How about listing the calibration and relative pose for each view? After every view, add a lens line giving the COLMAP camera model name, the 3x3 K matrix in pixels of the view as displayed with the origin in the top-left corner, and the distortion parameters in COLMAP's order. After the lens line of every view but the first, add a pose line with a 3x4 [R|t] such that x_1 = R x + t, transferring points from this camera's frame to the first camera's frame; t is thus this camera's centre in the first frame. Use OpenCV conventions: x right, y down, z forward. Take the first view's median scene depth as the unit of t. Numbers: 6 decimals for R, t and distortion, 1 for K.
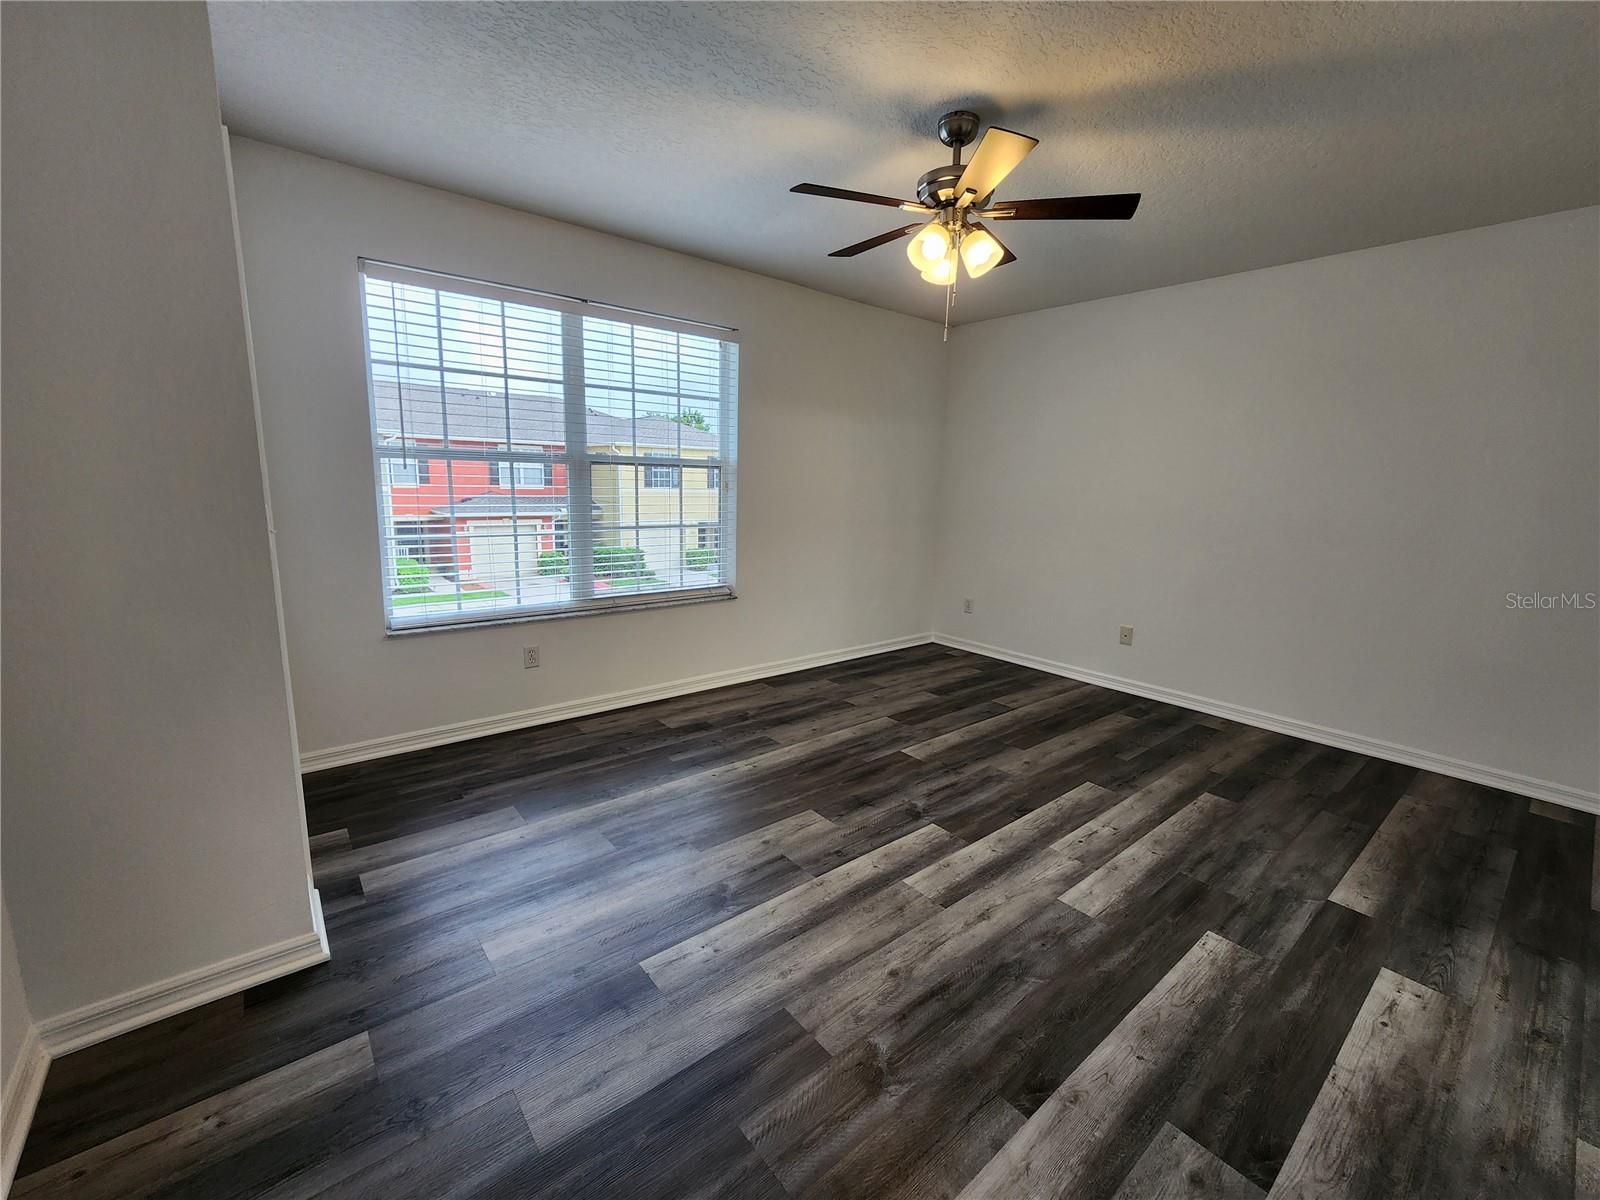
lens RADIAL K [[665.0, 0, 800.0], [0, 665.0, 600.0], [0, 0, 1]] dist [-0.000402, 0.000648]
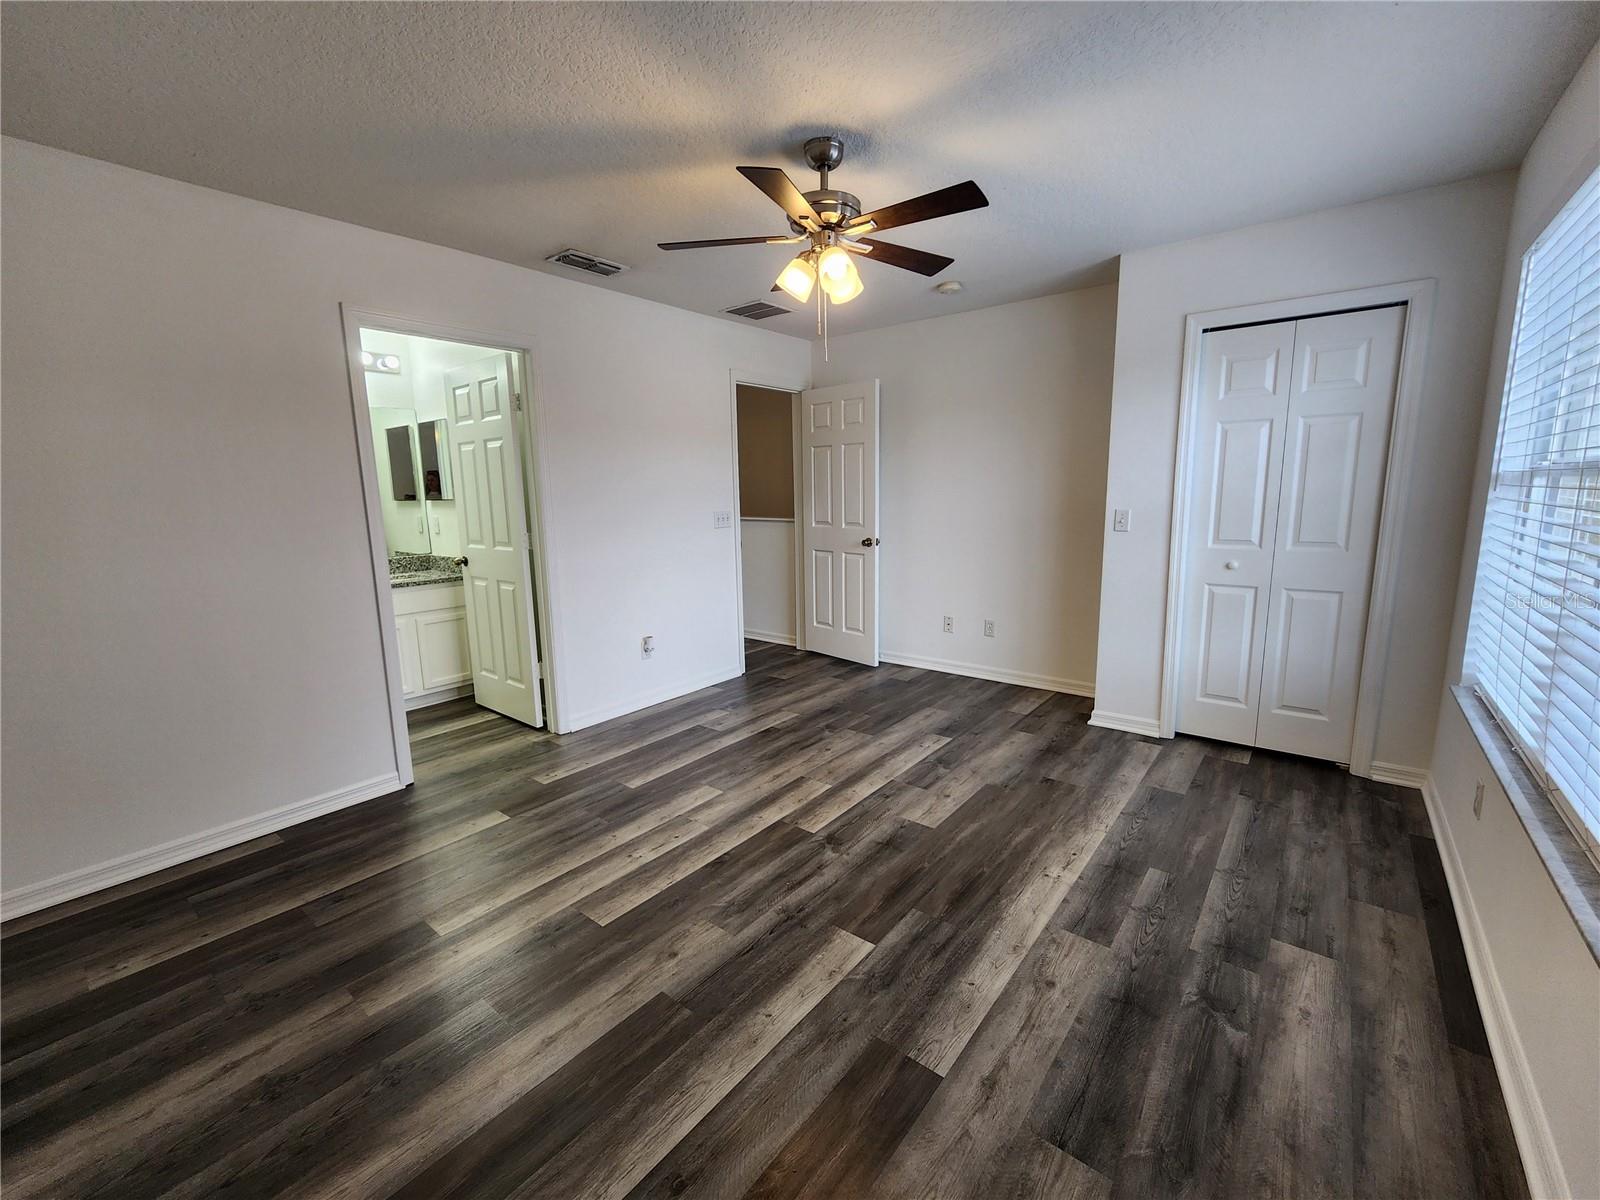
lens RADIAL K [[665.0, 0, 800.0], [0, 665.0, 600.0], [0, 0, 1]] dist [-0.000402, 0.000648]
pose [[-0.977882, 0.024756, -0.207689, 0.405200], [-0.047442, 0.940837, 0.335522, -0.326063], [0.203708, 0.337954, -0.918853, 1.733696]]
